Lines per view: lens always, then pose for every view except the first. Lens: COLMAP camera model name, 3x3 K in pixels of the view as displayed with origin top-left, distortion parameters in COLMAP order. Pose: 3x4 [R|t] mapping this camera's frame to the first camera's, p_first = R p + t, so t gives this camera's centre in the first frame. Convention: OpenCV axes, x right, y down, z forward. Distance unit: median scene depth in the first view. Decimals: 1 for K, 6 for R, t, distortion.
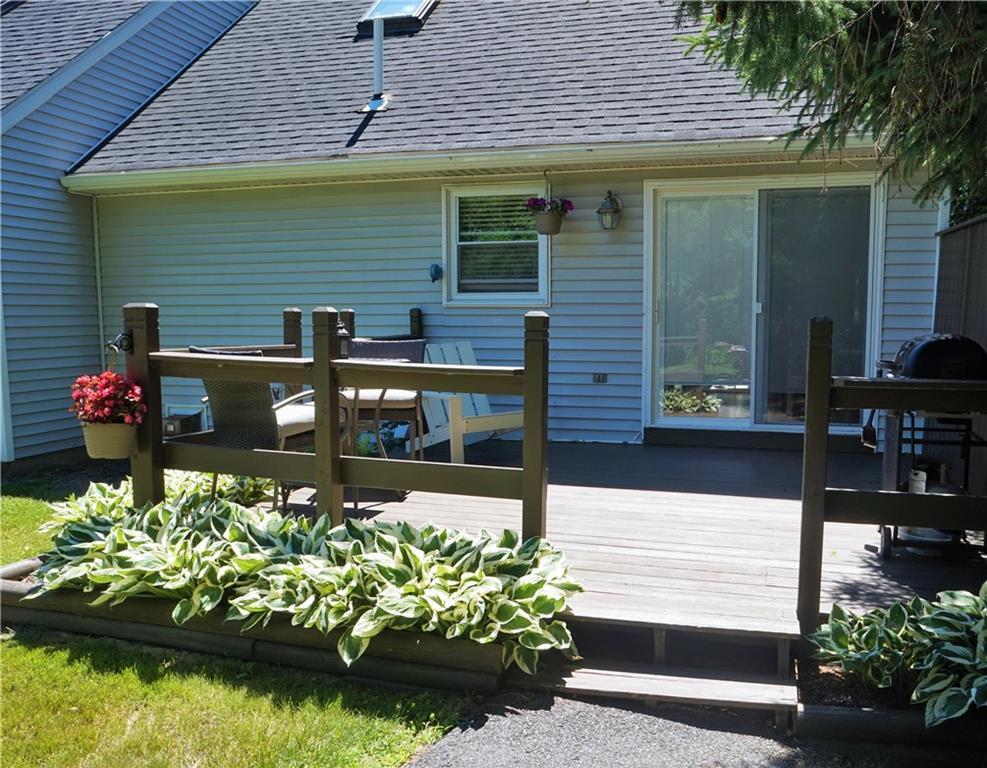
lens RADIAL K [[860.2, 0, 493.2], [0, 860.2, 416.8], [0, 0, 1]] dist [-0.017921, -0.001655]
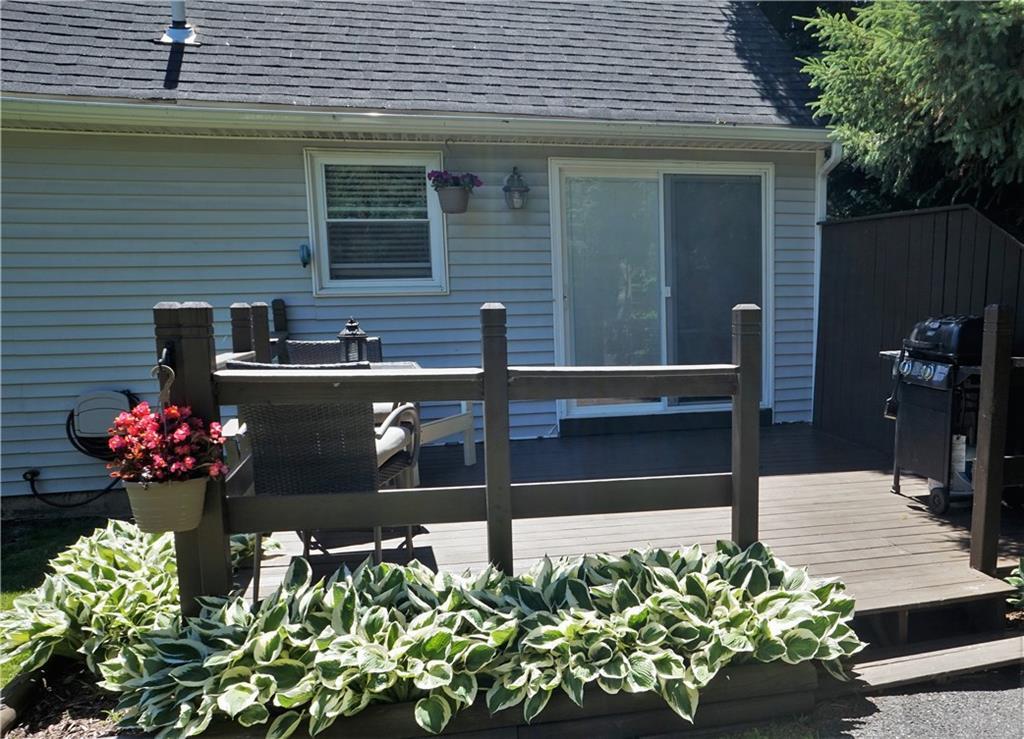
lens RADIAL K [[909.3, 0, 515.1], [0, 909.3, 433.2], [0, 0, 1]] dist [-0.051454, 0.145202]
pose [[0.850763, -0.097815, 0.516367, -0.388340], [0.081820, 0.995199, 0.053714, -0.030685], [-0.519142, -0.003449, 0.854681, 0.165488]]
